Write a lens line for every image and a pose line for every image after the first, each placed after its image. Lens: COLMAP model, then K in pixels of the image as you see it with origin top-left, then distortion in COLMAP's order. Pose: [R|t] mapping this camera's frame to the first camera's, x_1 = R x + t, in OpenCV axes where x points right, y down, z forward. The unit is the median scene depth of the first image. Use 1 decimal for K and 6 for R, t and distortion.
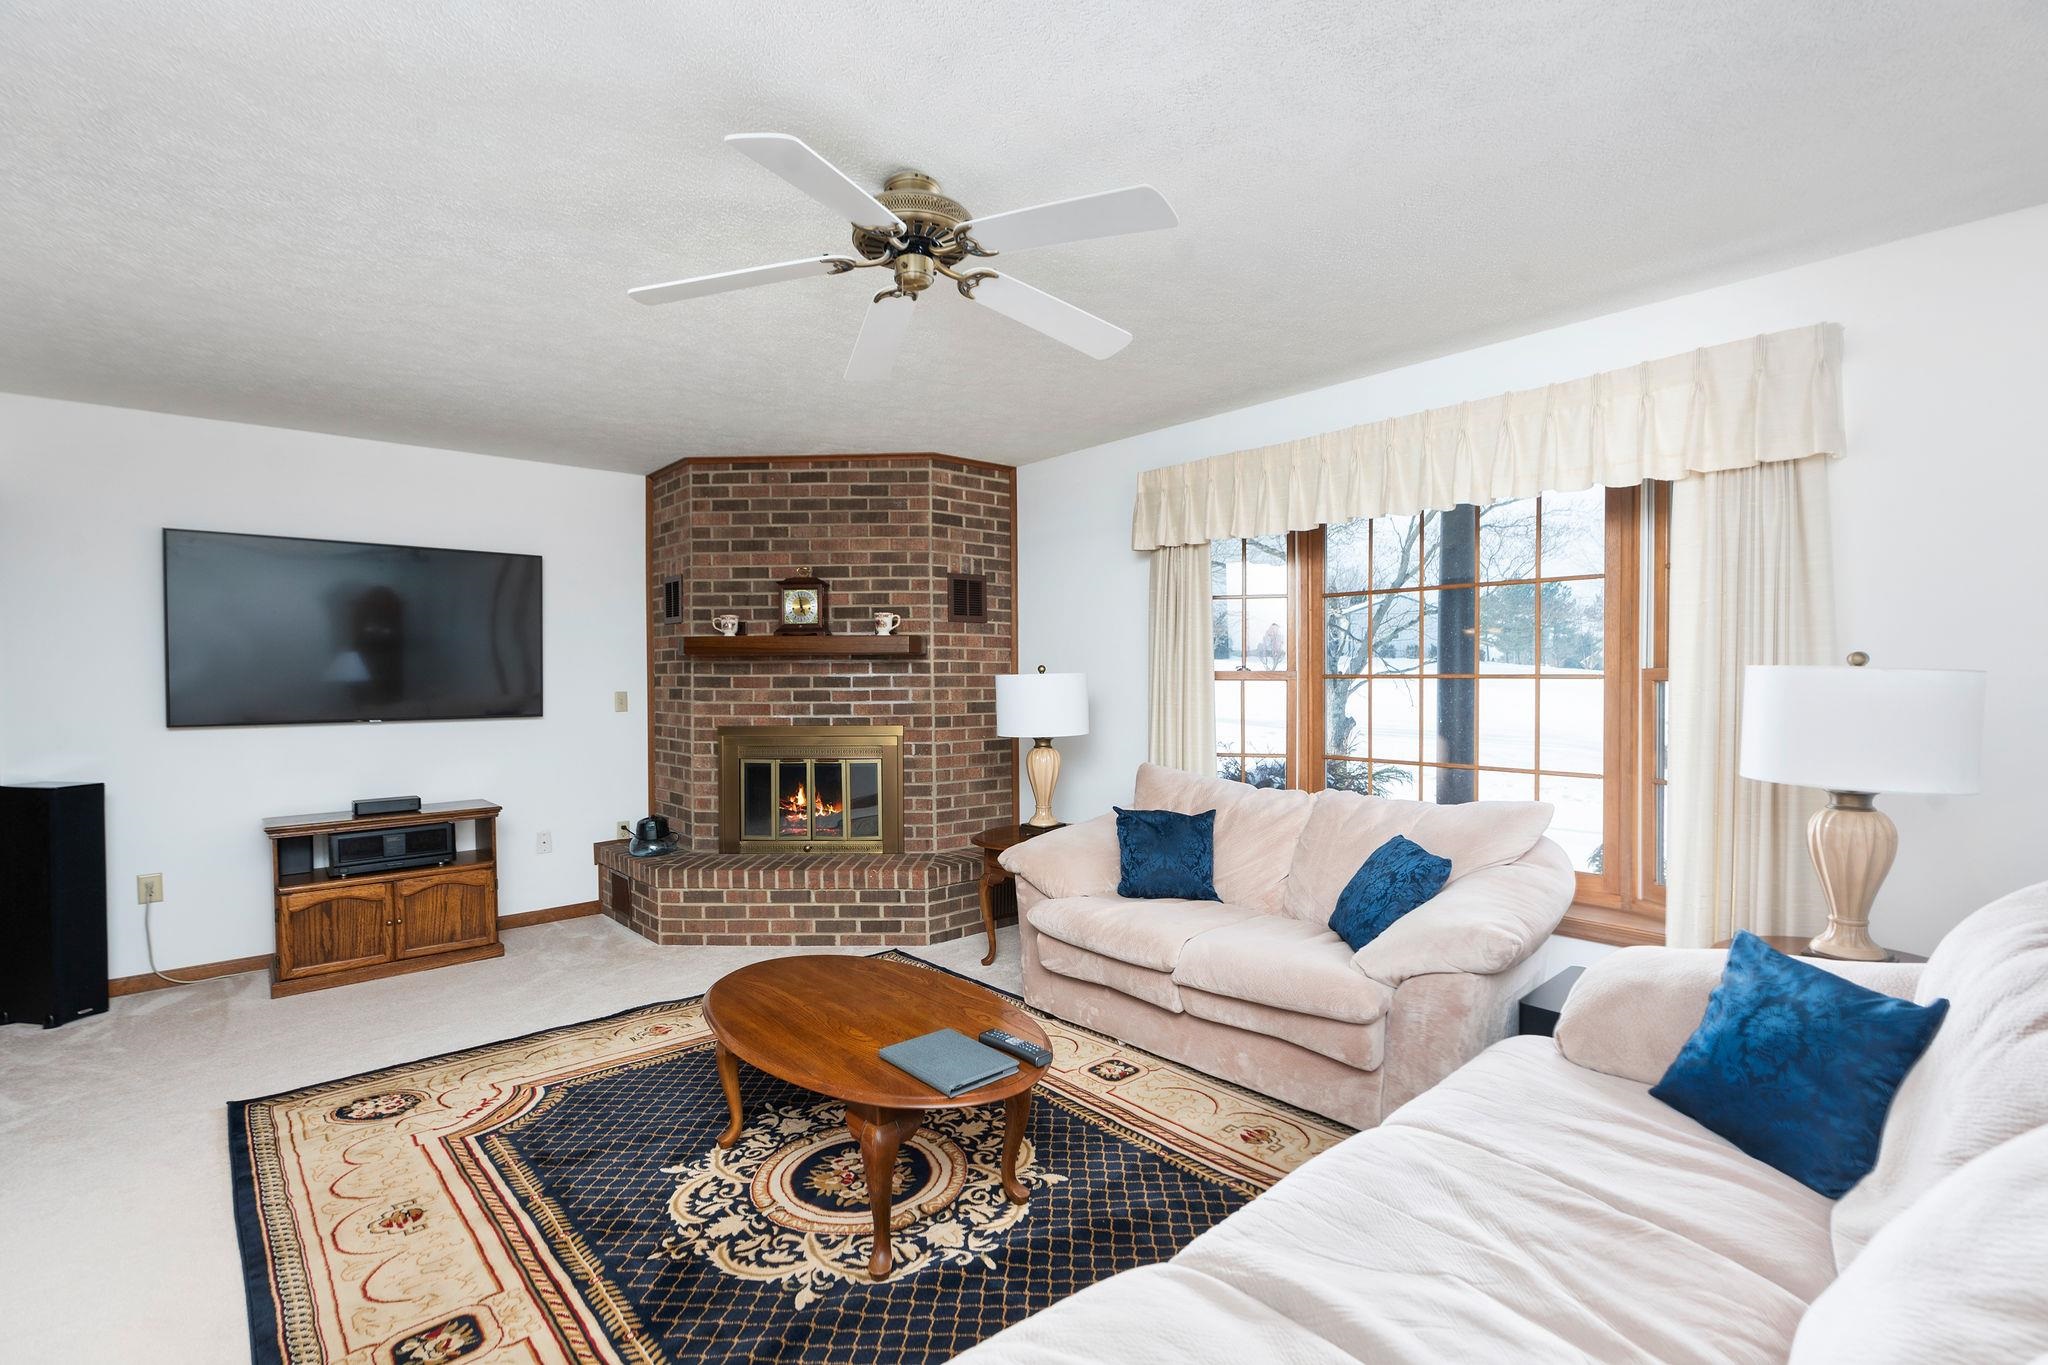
lens RADIAL K [[936.7, 0, 1014.1], [0, 936.7, 689.6], [0, 0, 1]] dist [-0.000961, -0.000880]
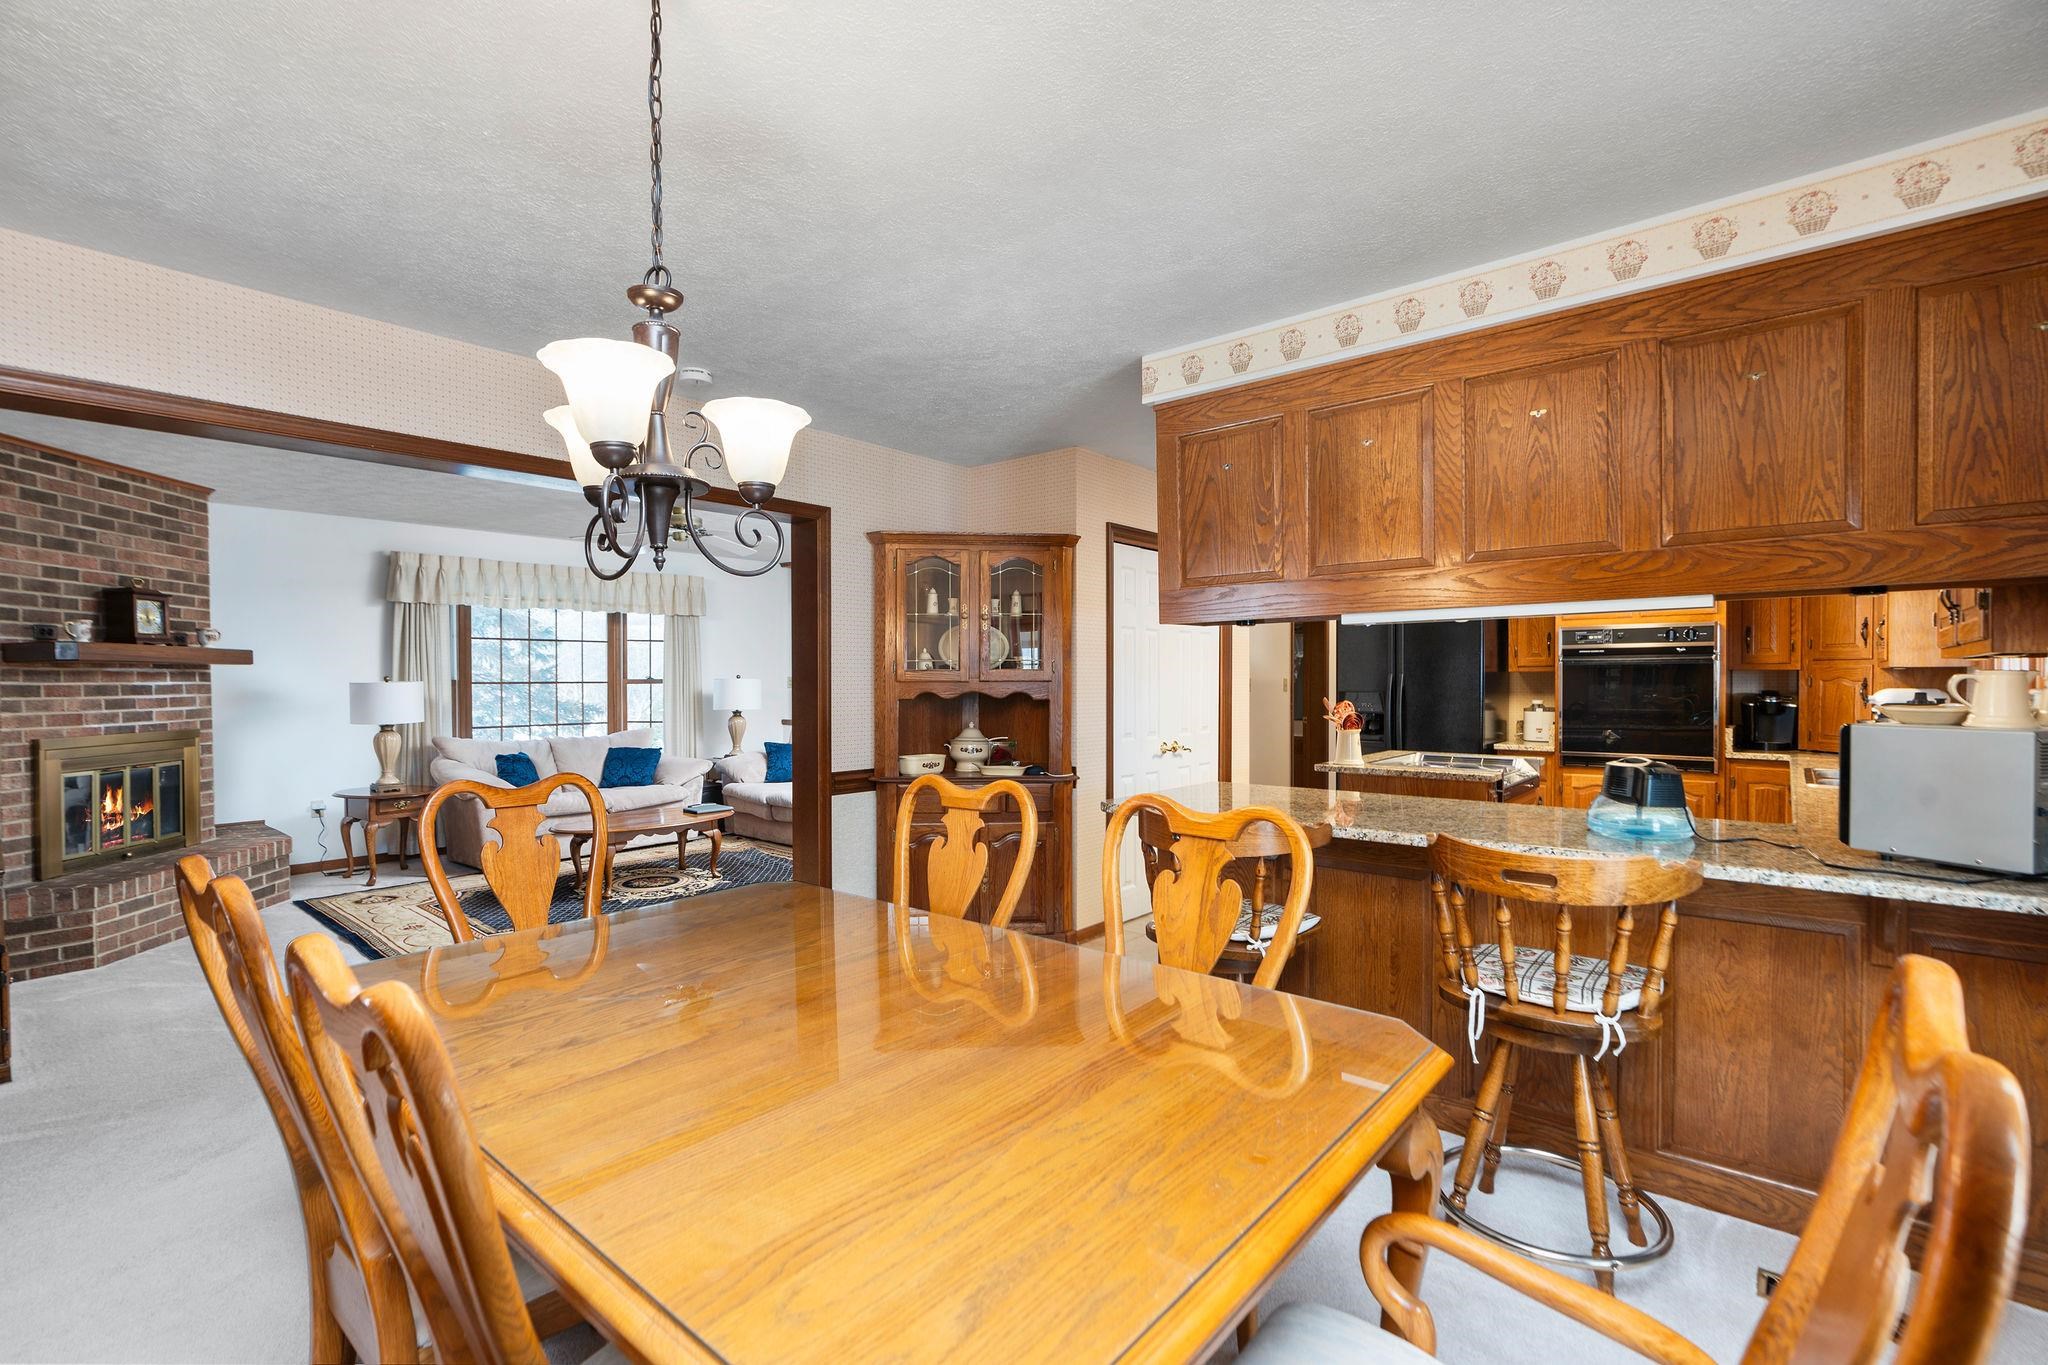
lens RADIAL K [[936.7, 0, 1026.0], [0, 936.7, 685.4], [0, 0, 1]] dist [-0.000961, -0.000880]
pose [[-0.145093, -0.000421, 0.989418, -1.380929], [0.027699, 0.999606, 0.004488, 0.009352], [-0.989030, 0.028057, -0.145024, 0.193131]]
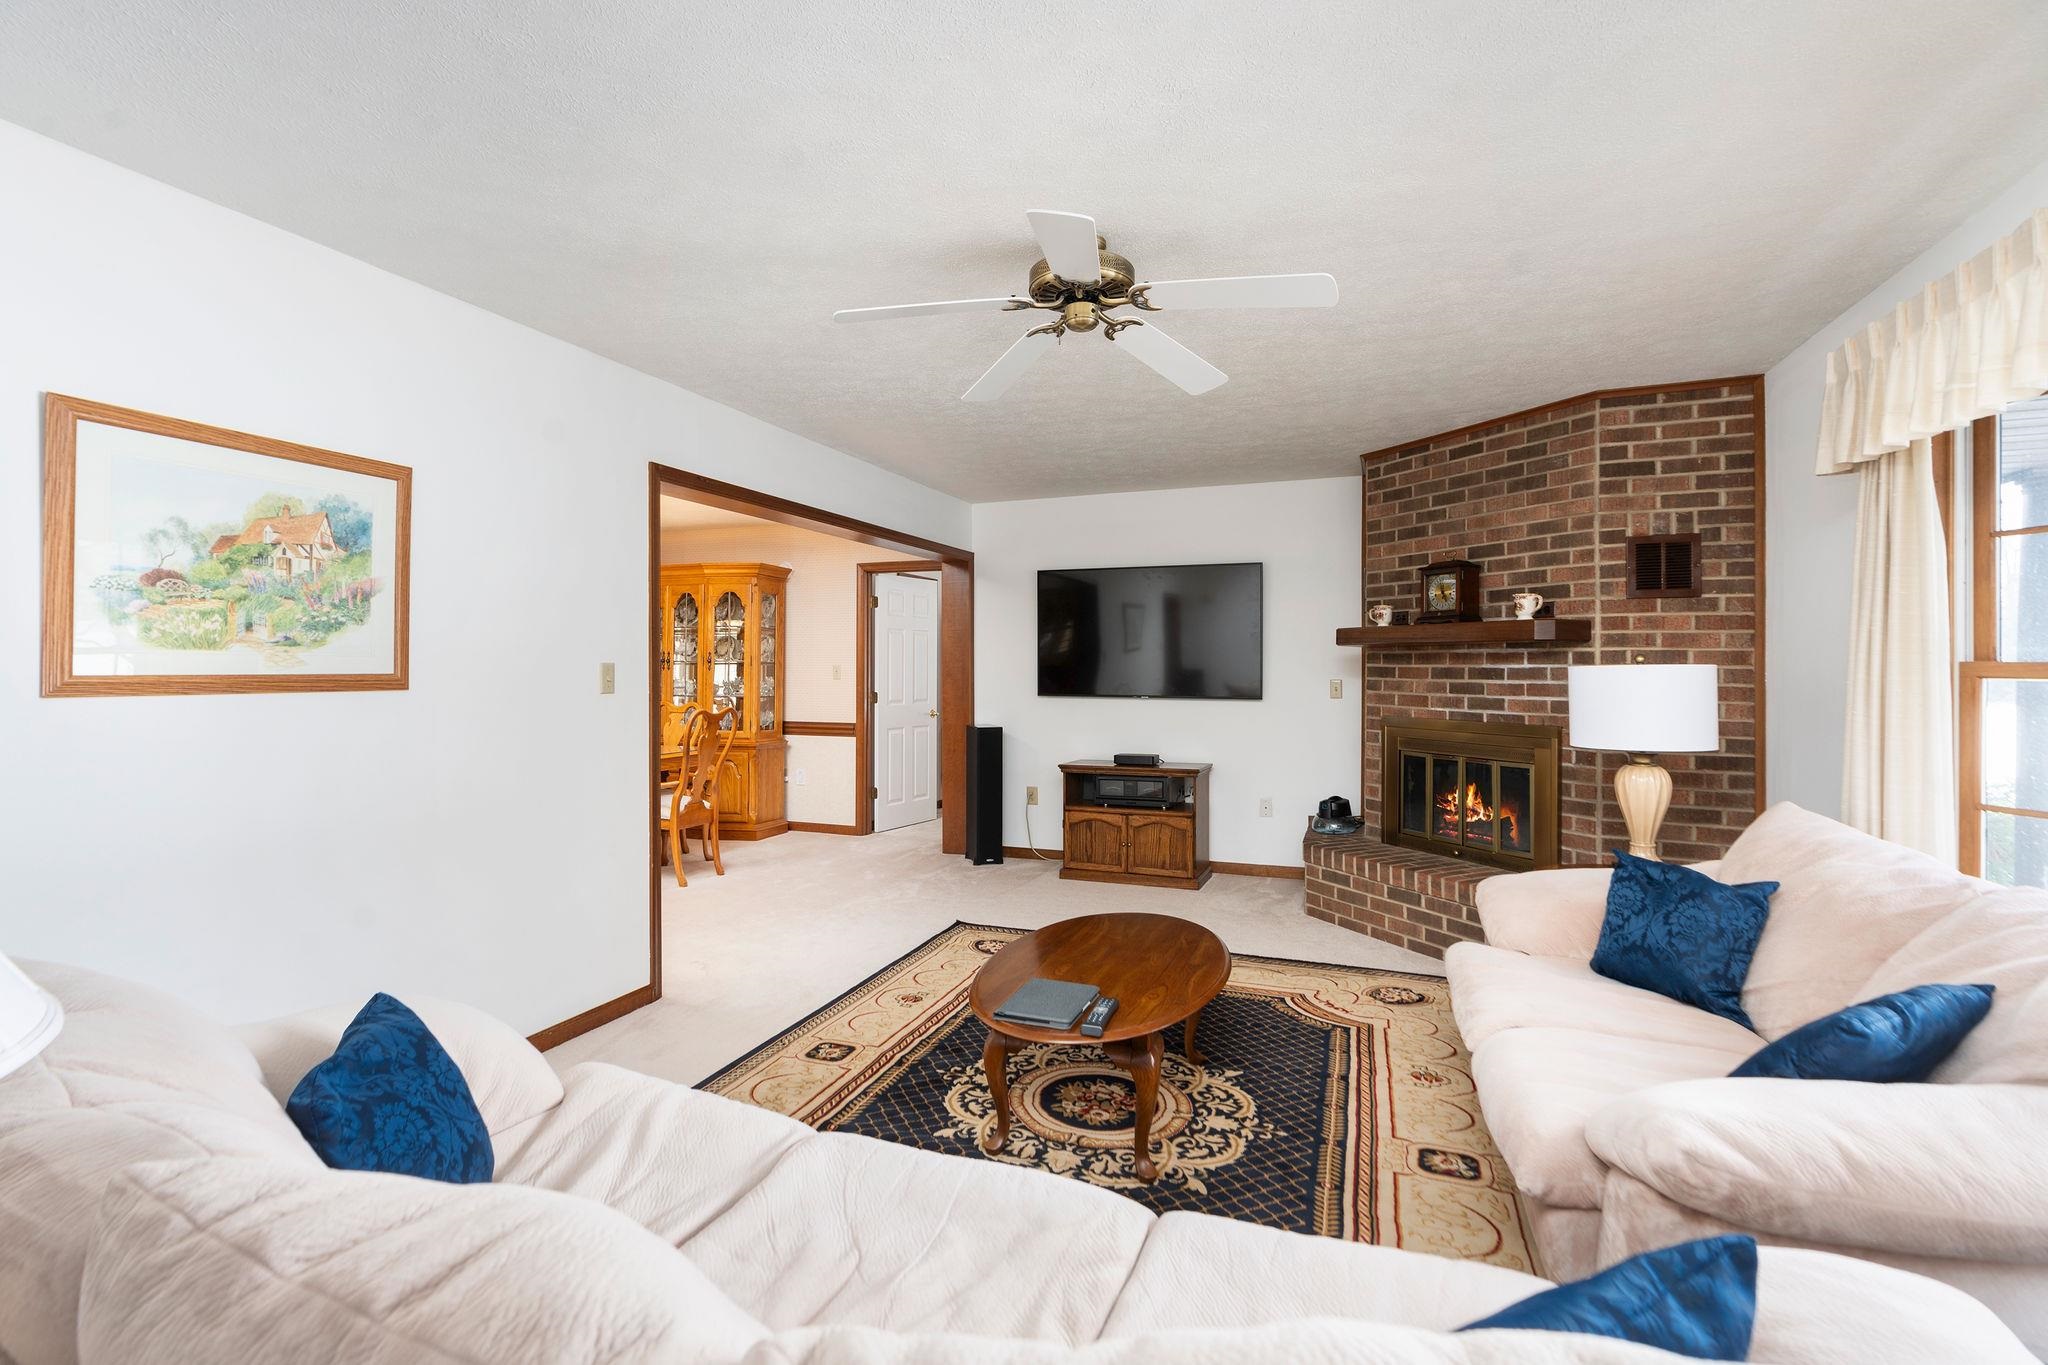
lens RADIAL K [[936.7, 0, 1004.7], [0, 936.7, 667.6], [0, 0, 1]] dist [-0.000961, -0.000880]
pose [[0.452731, 0.008013, -0.891611, 0.407868], [-0.016210, 0.999868, 0.000755, -0.007334], [0.891500, 0.014111, 0.452801, 0.186420]]
